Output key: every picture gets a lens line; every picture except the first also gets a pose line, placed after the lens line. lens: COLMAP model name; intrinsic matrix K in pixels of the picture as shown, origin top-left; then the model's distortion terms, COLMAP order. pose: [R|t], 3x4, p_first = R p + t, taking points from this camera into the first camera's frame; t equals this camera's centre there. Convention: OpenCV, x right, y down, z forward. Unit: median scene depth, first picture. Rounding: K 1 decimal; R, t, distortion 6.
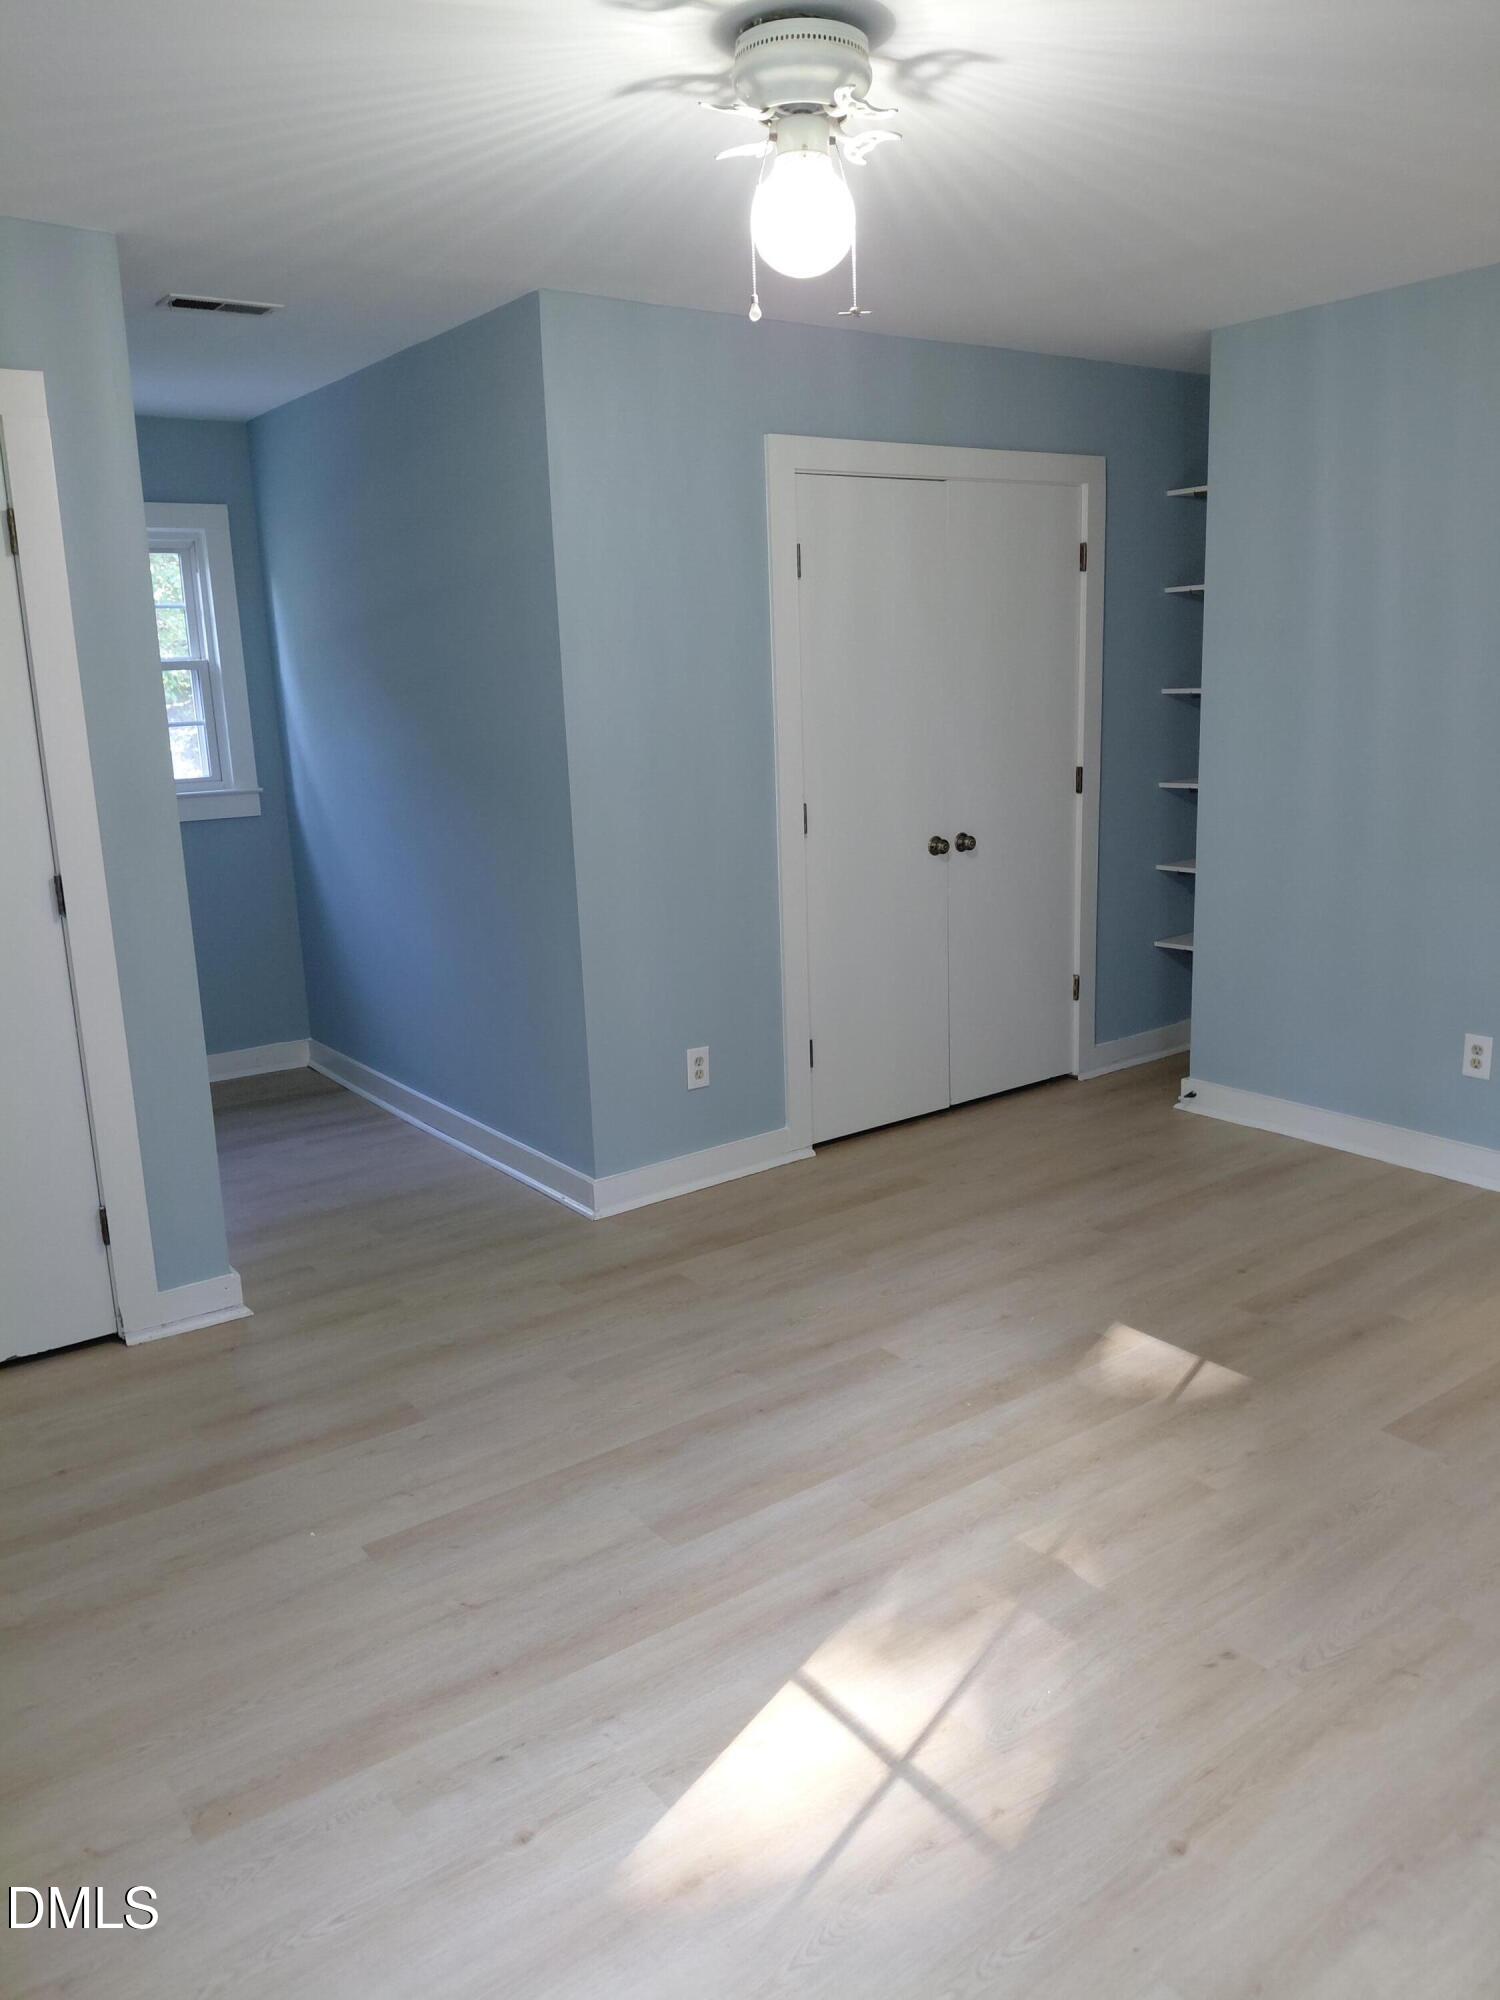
lens RADIAL K [[1461.9, 0, 728.3], [0, 1461.9, 1000.2], [0, 0, 1]] dist [0.093401, -0.279872]
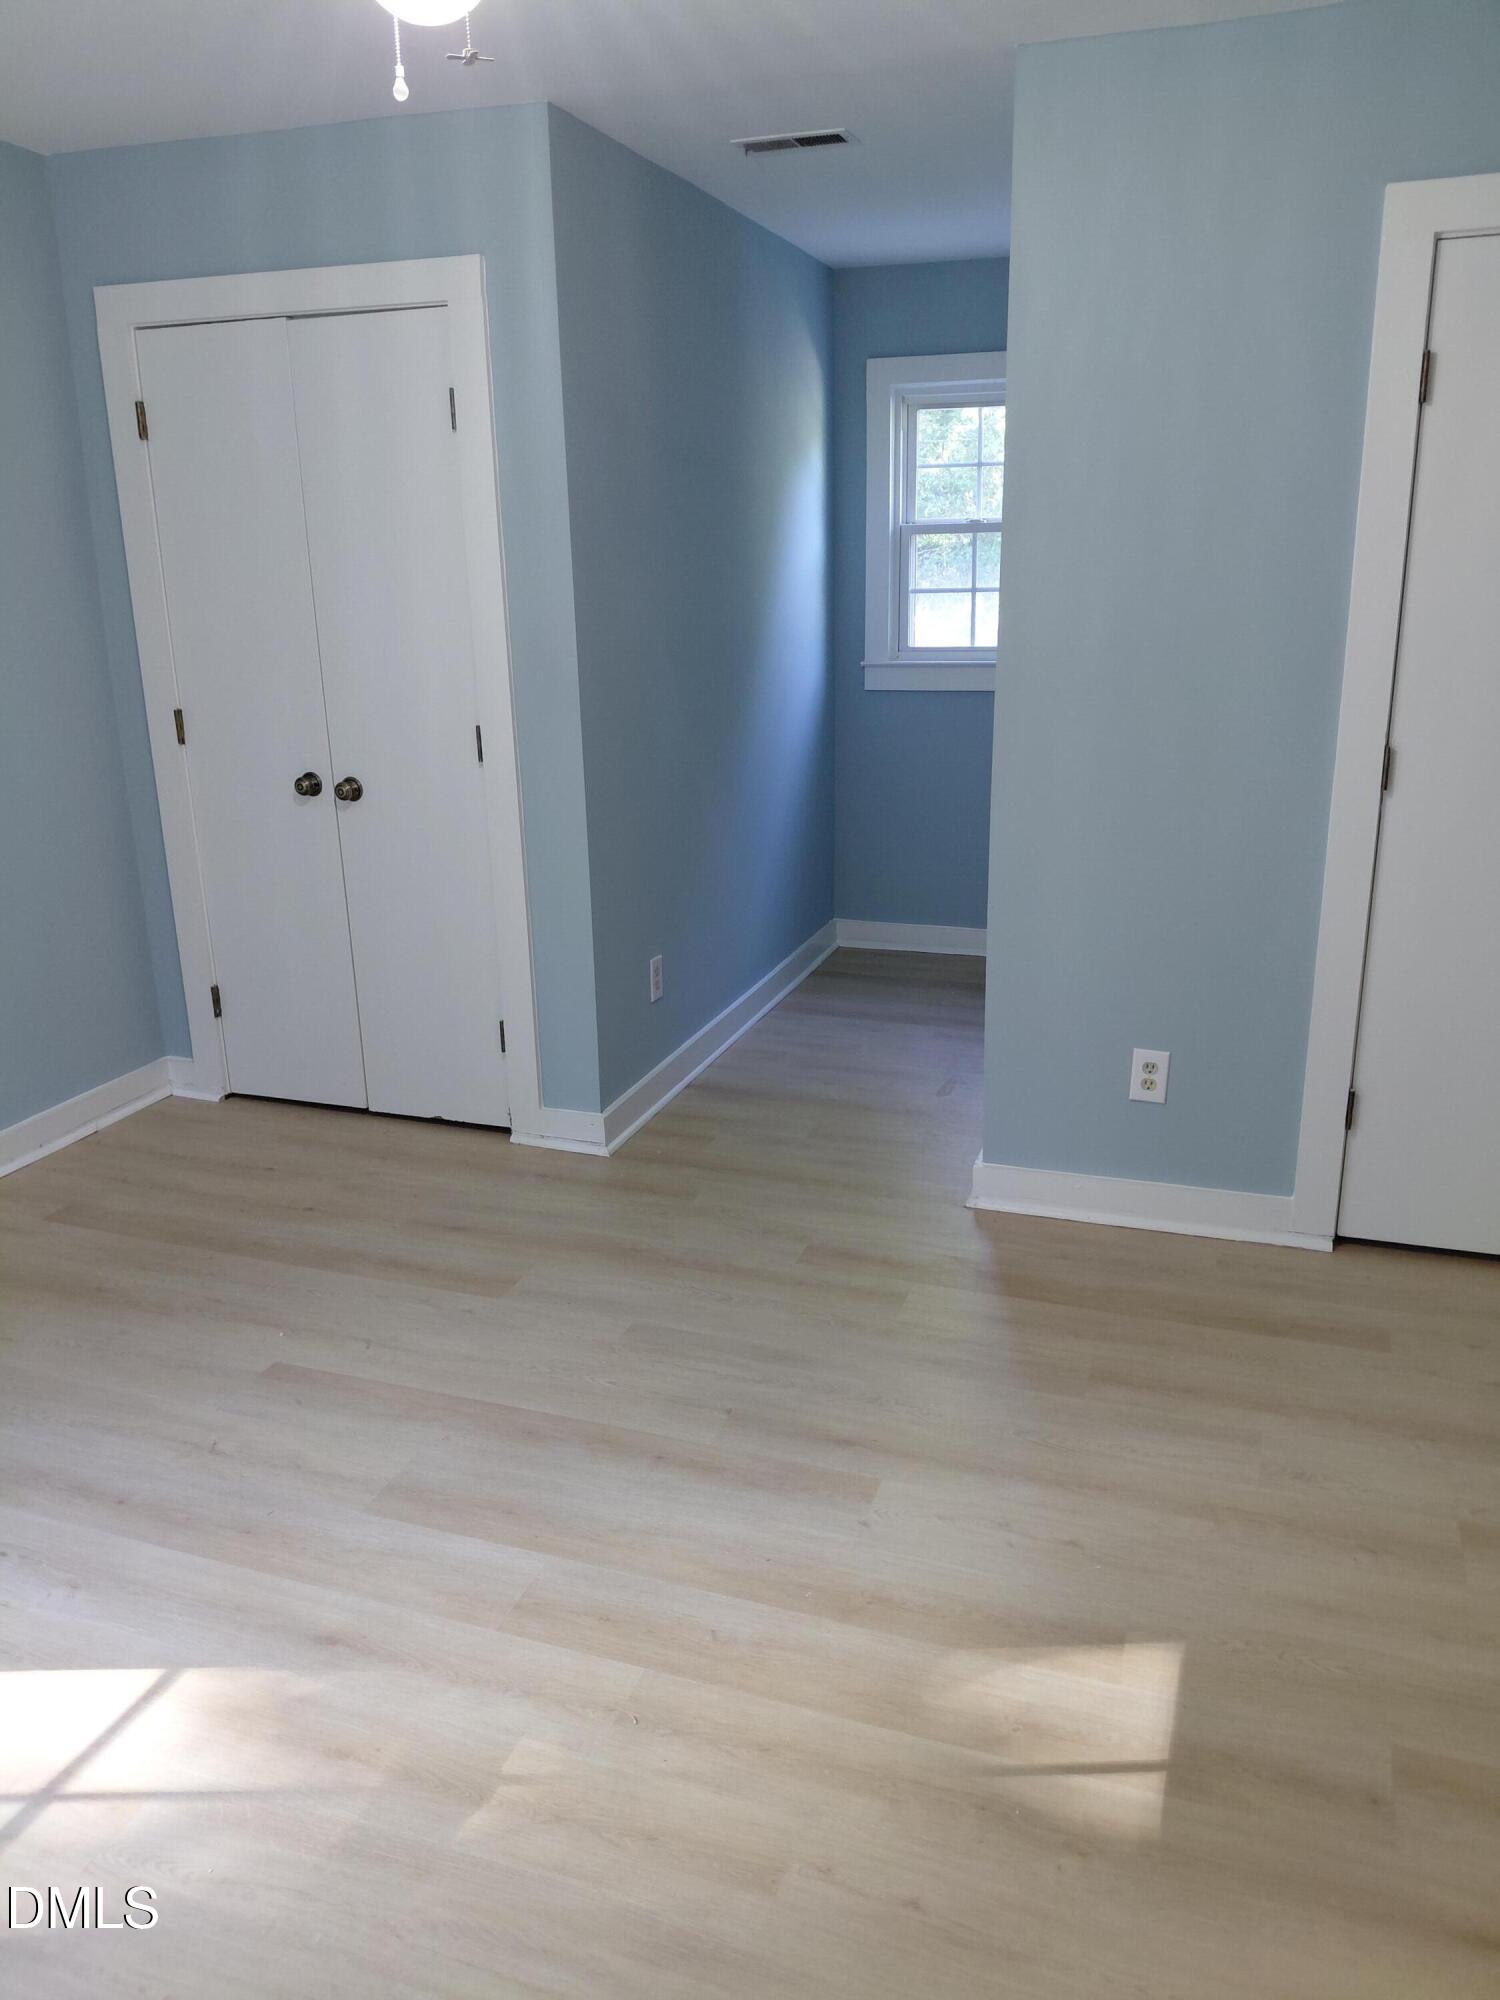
lens RADIAL K [[1467.2, 0, 752.6], [0, 1467.2, 987.5], [0, 0, 1]] dist [0.062099, -0.138316]
pose [[0.579463, 0.258279, -0.772990, 0.456648], [-0.190482, 0.965107, 0.179678, -0.100463], [0.792426, 0.043124, 0.608442, 0.376384]]
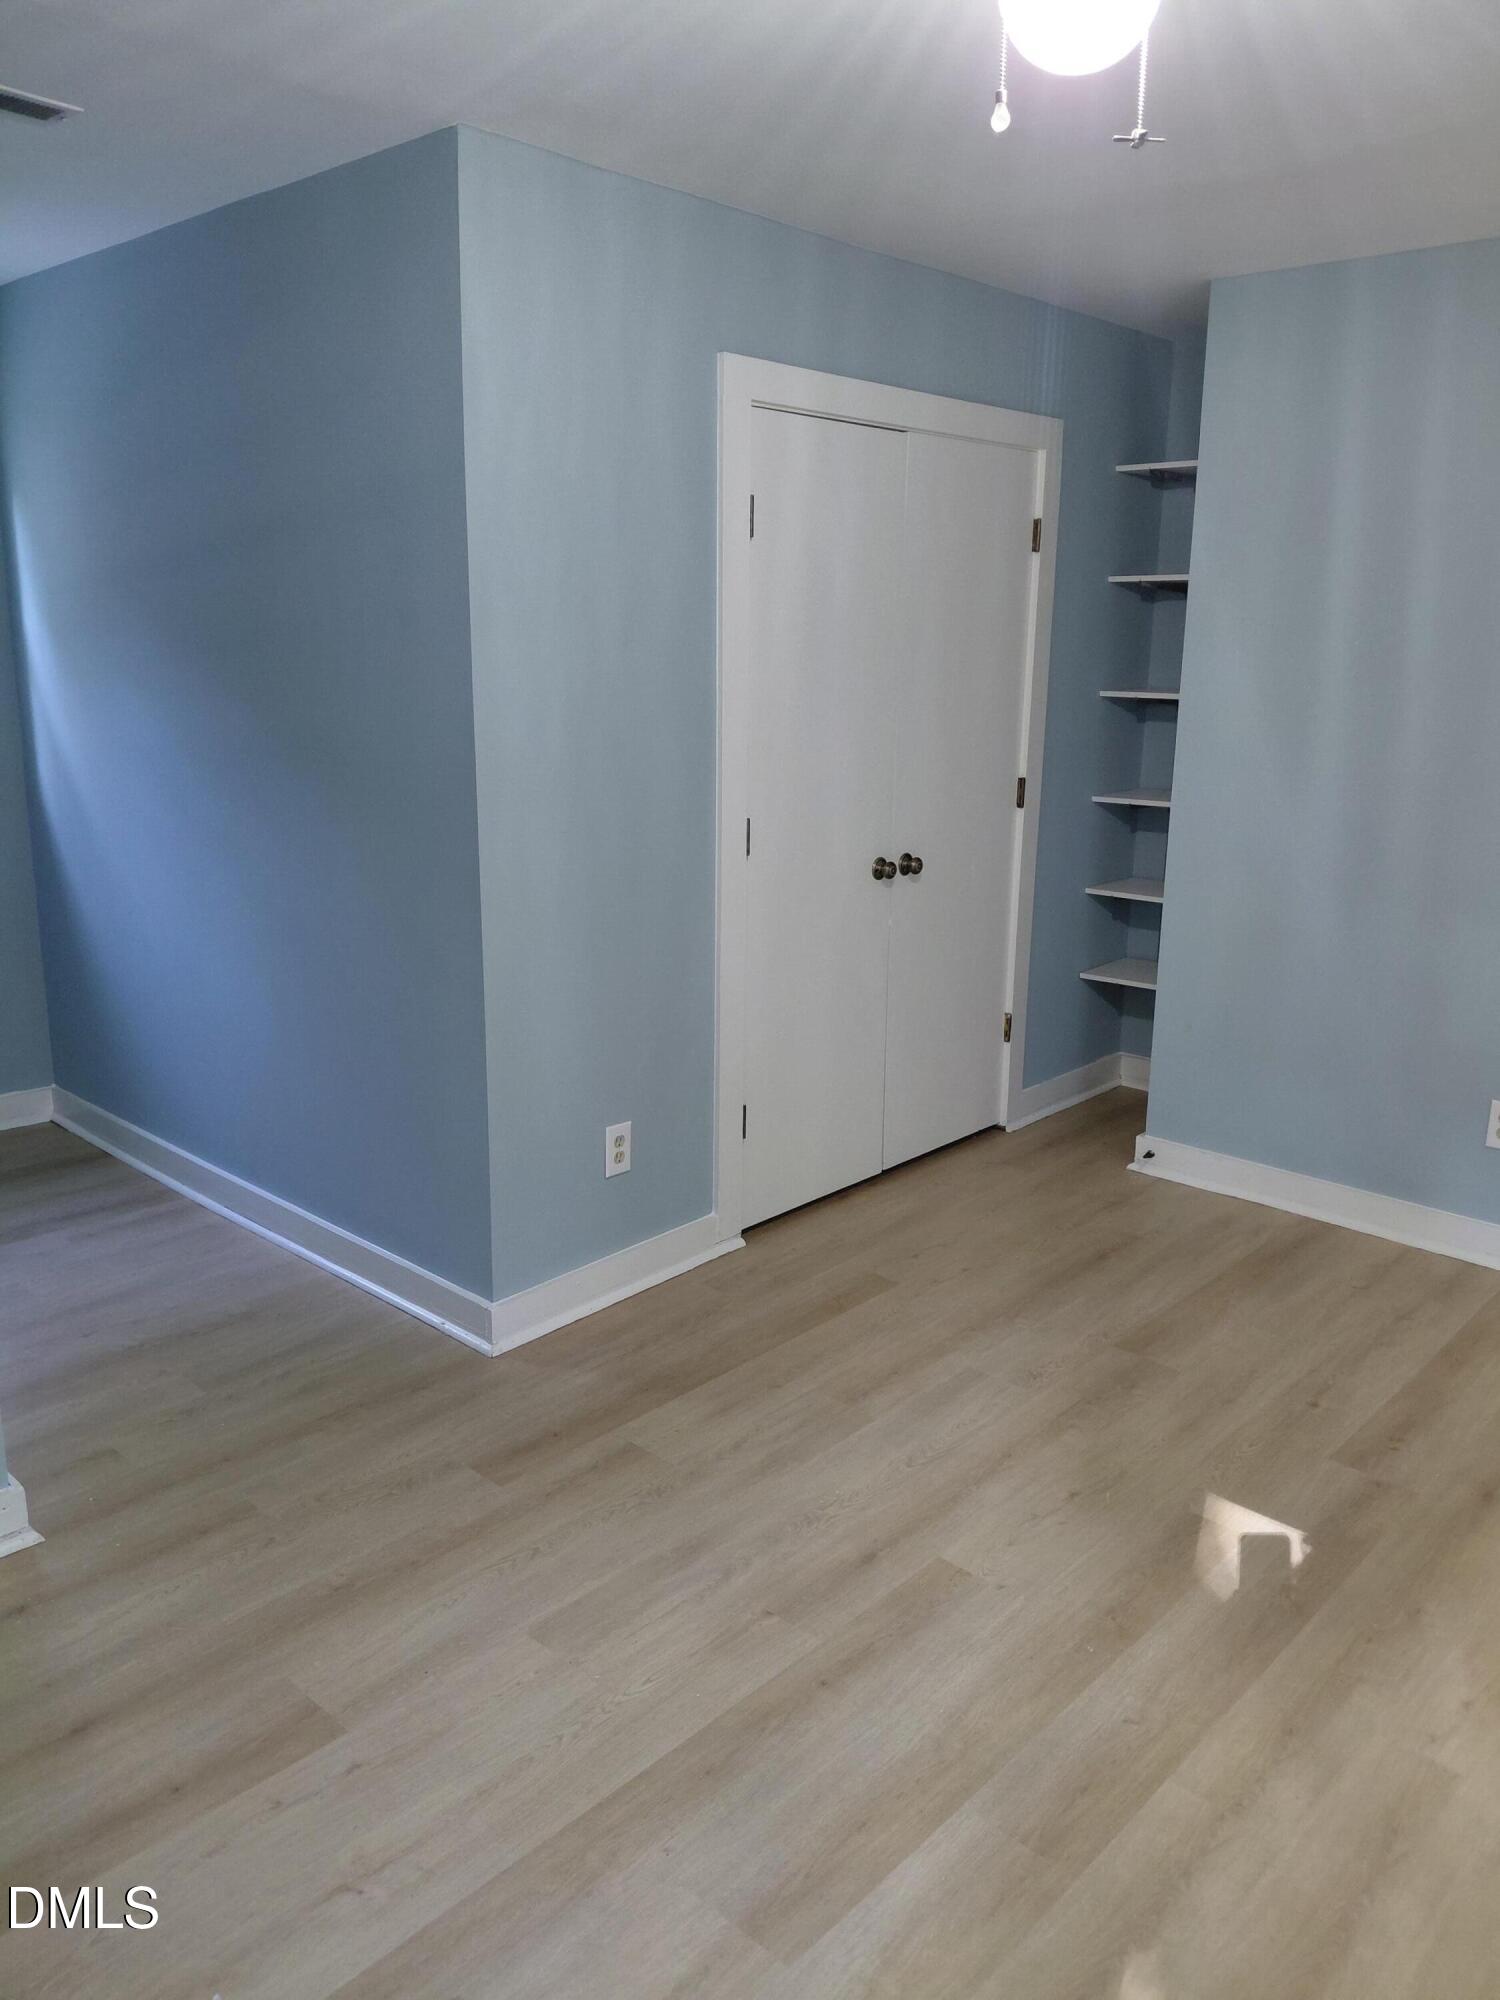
lens RADIAL K [[1467.2, 0, 752.6], [0, 1467.2, 987.5], [0, 0, 1]] dist [0.062099, -0.138316]
pose [[0.977737, 0.001515, 0.209830, -0.120050], [-0.004316, 0.999908, 0.012890, -0.053650], [-0.209791, -0.013508, 0.977653, 0.214932]]
